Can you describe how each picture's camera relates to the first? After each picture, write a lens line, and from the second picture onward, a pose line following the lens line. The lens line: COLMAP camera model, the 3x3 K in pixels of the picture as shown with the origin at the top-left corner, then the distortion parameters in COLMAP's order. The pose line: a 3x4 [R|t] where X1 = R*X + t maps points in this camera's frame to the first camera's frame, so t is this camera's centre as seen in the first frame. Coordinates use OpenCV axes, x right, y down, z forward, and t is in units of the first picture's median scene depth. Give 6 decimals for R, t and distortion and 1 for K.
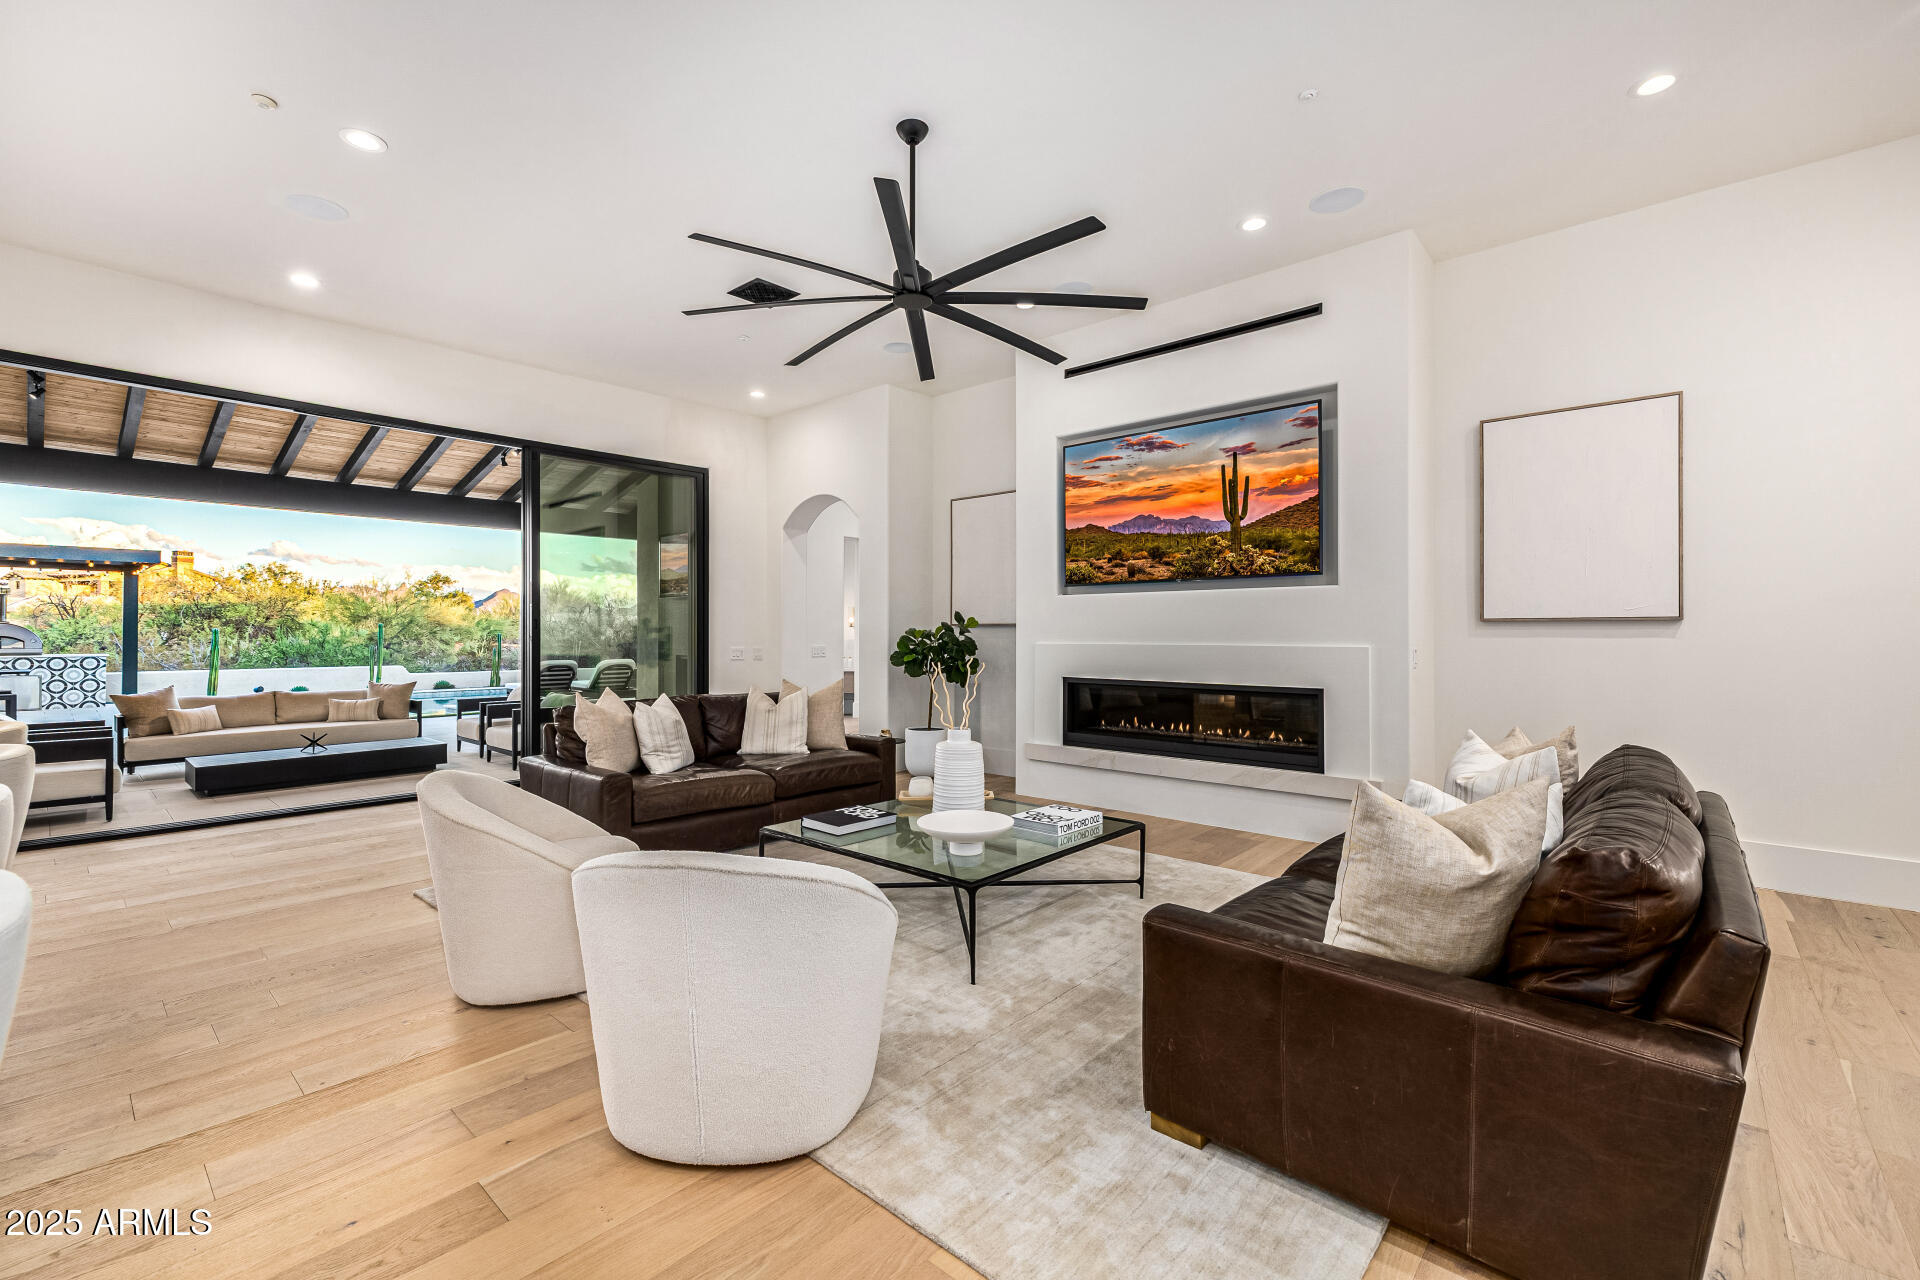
lens RADIAL K [[819.4, 0, 969.4], [0, 819.4, 641.8], [0, 0, 1]] dist [0.033471, -0.000222]
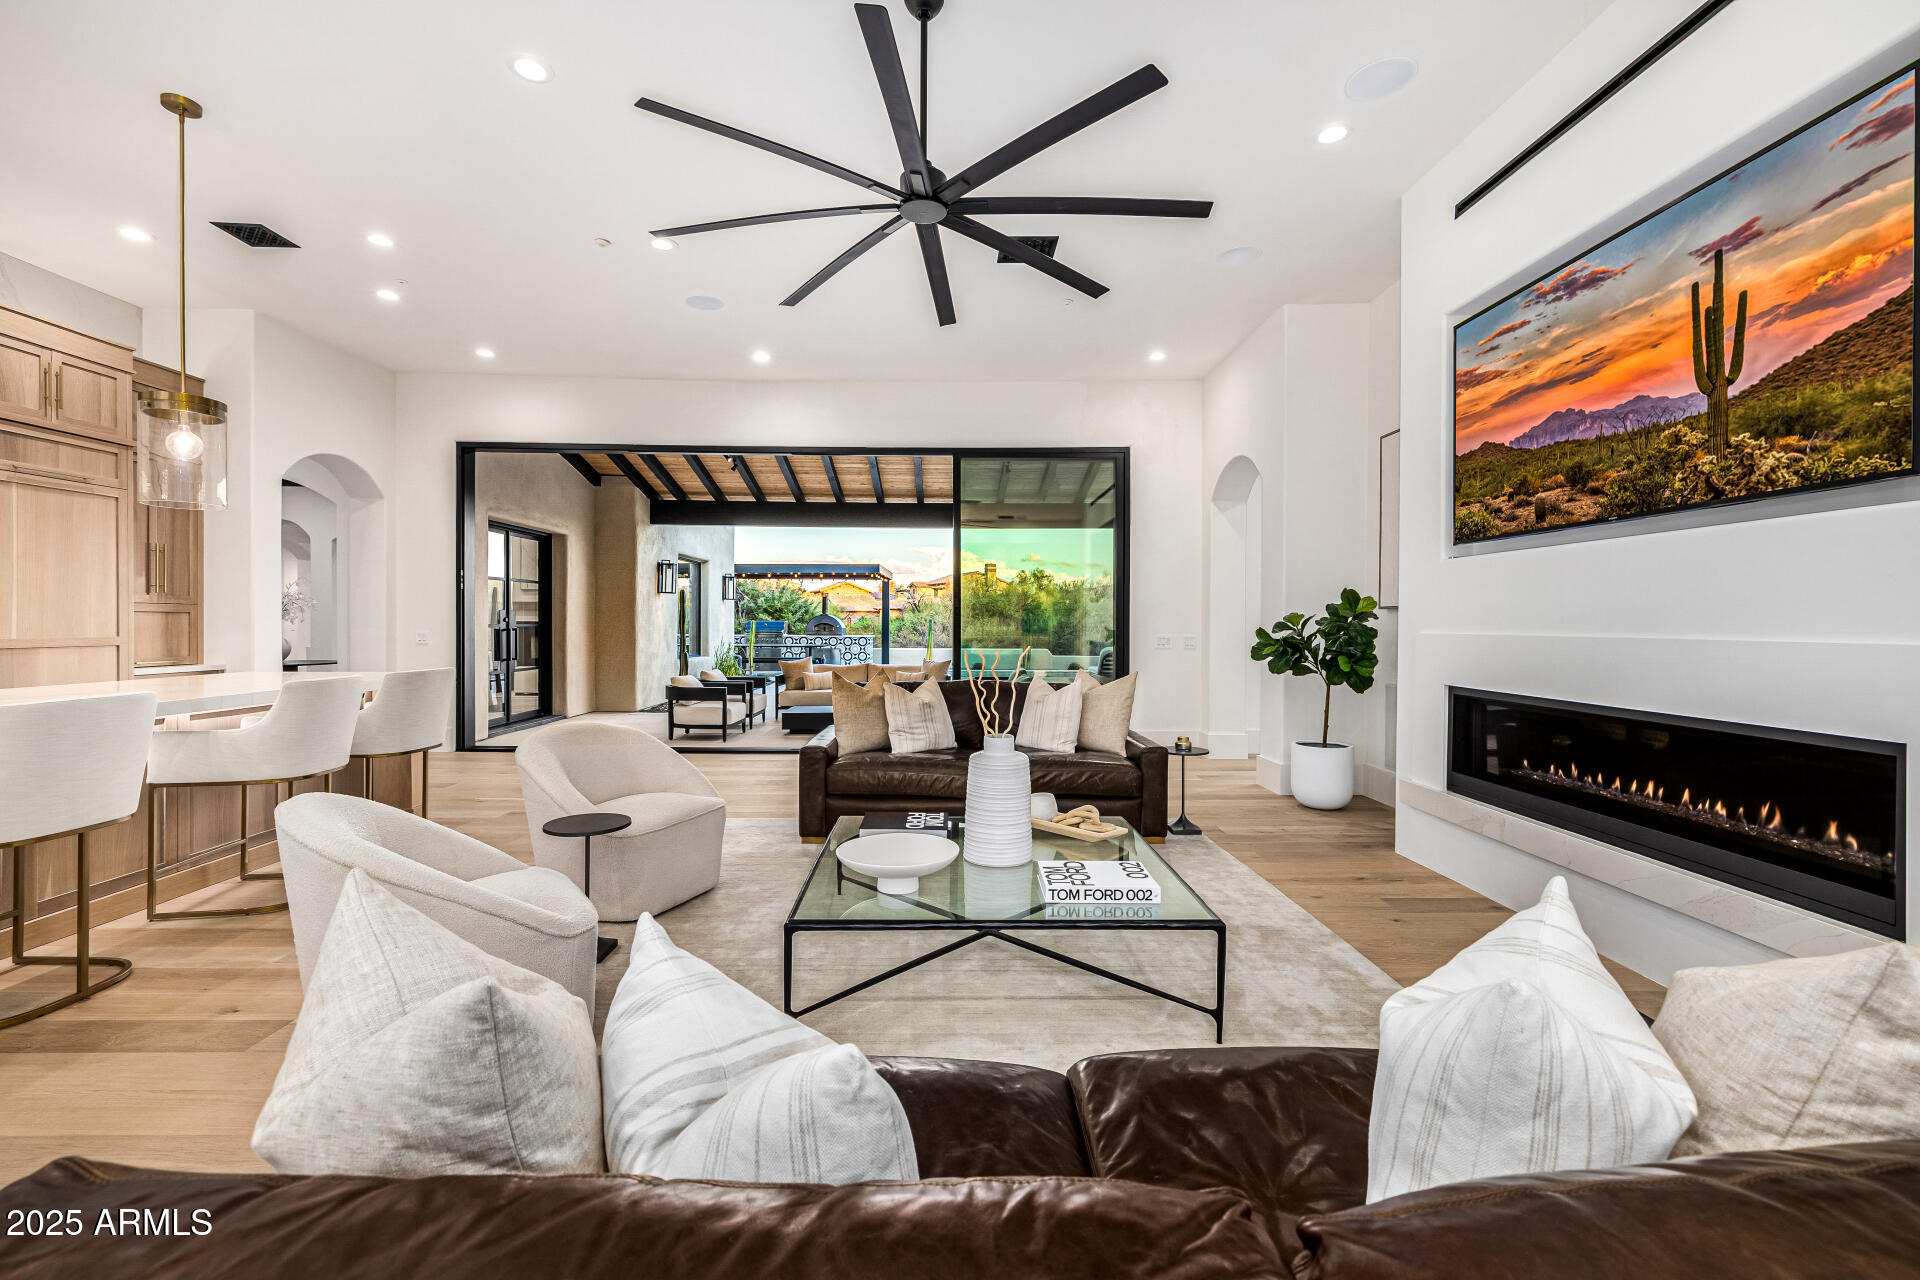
lens RADIAL K [[819.4, 0, 961.9], [0, 819.4, 635.5], [0, 0, 1]] dist [0.033471, -0.000222]
pose [[0.686883, 0.013996, -0.726633, 0.355334], [-0.011565, 0.999898, 0.008327, 0.002784], [0.726676, 0.002684, 0.686975, 0.295144]]
